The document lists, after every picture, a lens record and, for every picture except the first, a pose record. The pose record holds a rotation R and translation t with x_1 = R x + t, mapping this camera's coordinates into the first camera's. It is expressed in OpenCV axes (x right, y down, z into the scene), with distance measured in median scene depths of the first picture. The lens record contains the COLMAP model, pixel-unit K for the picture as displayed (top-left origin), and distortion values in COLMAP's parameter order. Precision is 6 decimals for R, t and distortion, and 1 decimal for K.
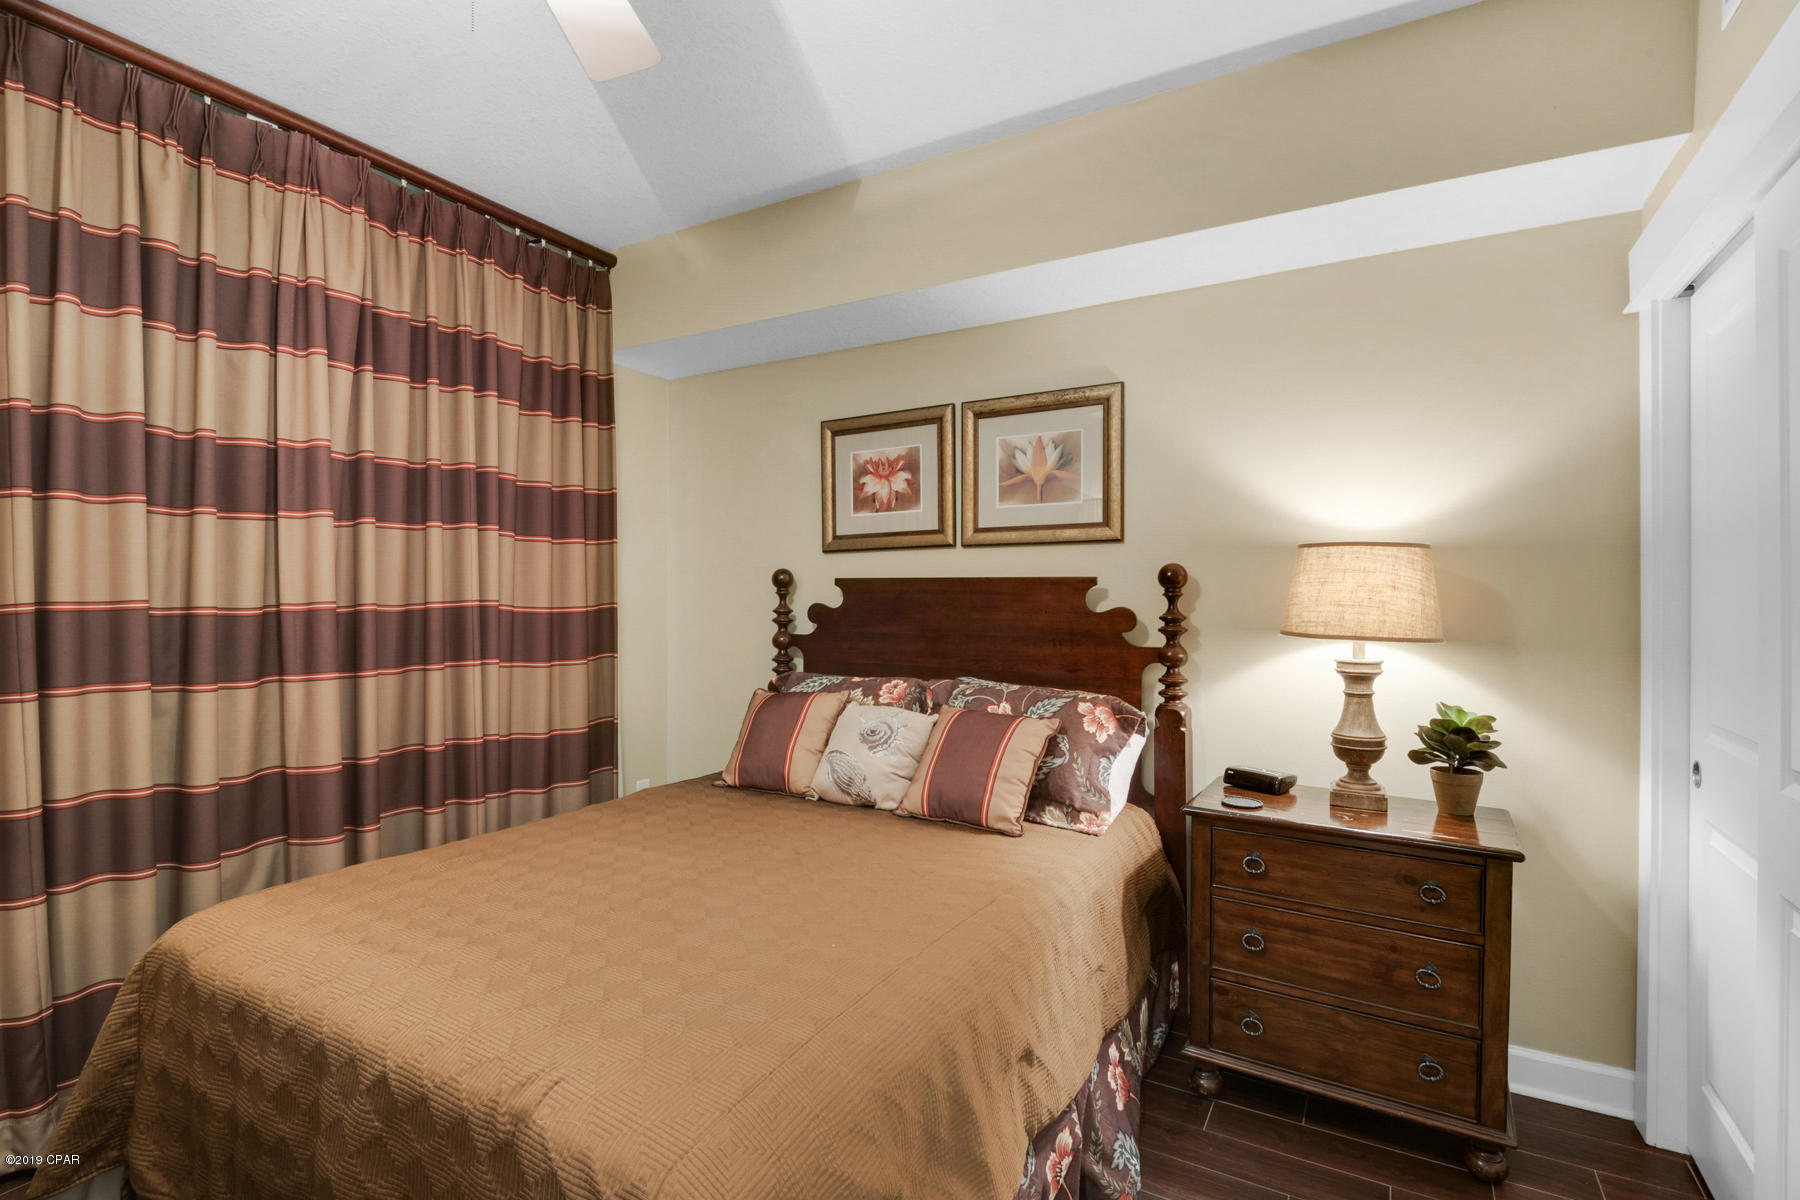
lens RADIAL K [[908.6, 0, 900.0], [0, 908.6, 600.0], [0, 0, 1]] dist [0.128204, -0.000018]
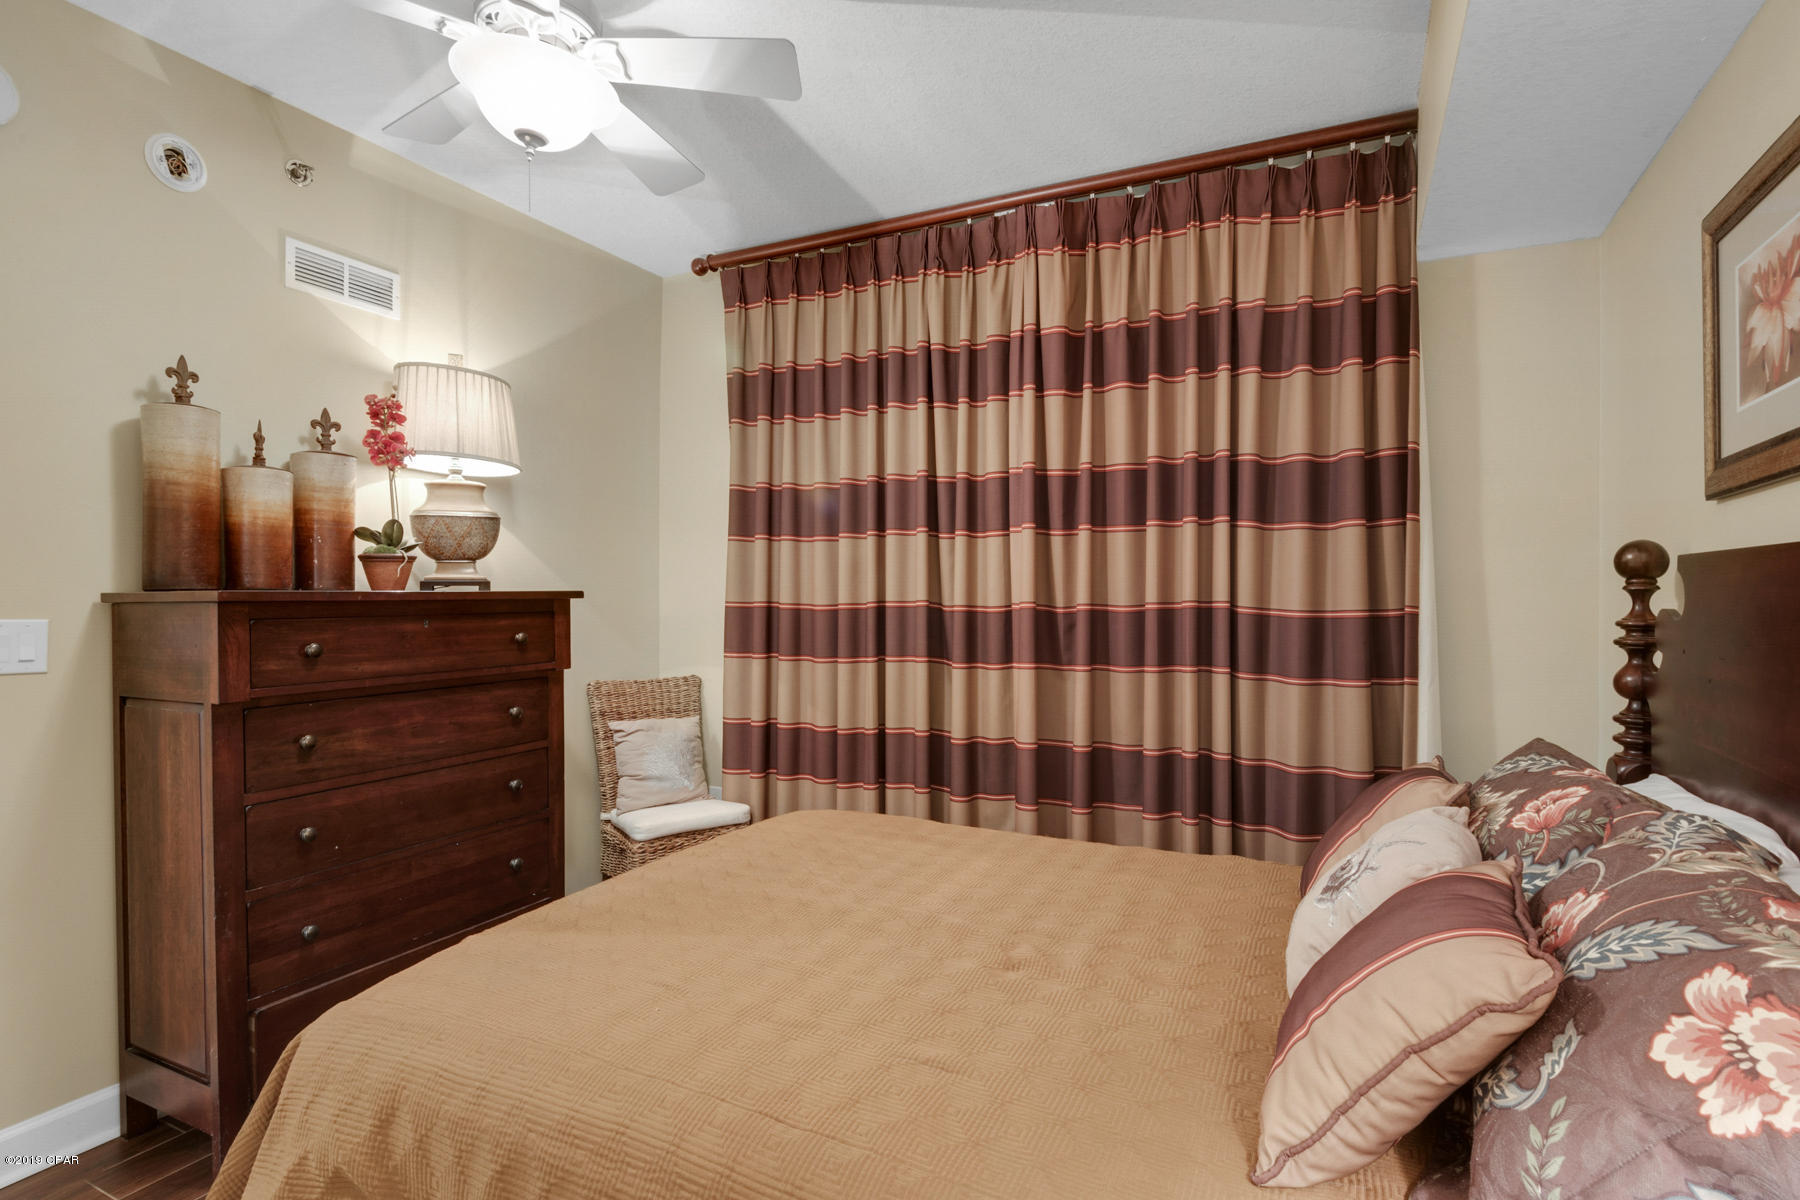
lens RADIAL K [[907.8, 0, 893.4], [0, 907.8, 600.7], [0, 0, 1]] dist [0.035957, -0.000518]
pose [[0.083860, -0.001793, -0.996476, 0.360968], [-0.007042, 0.999972, -0.002392, 0.003319], [0.996453, 0.007218, 0.083845, 0.570637]]
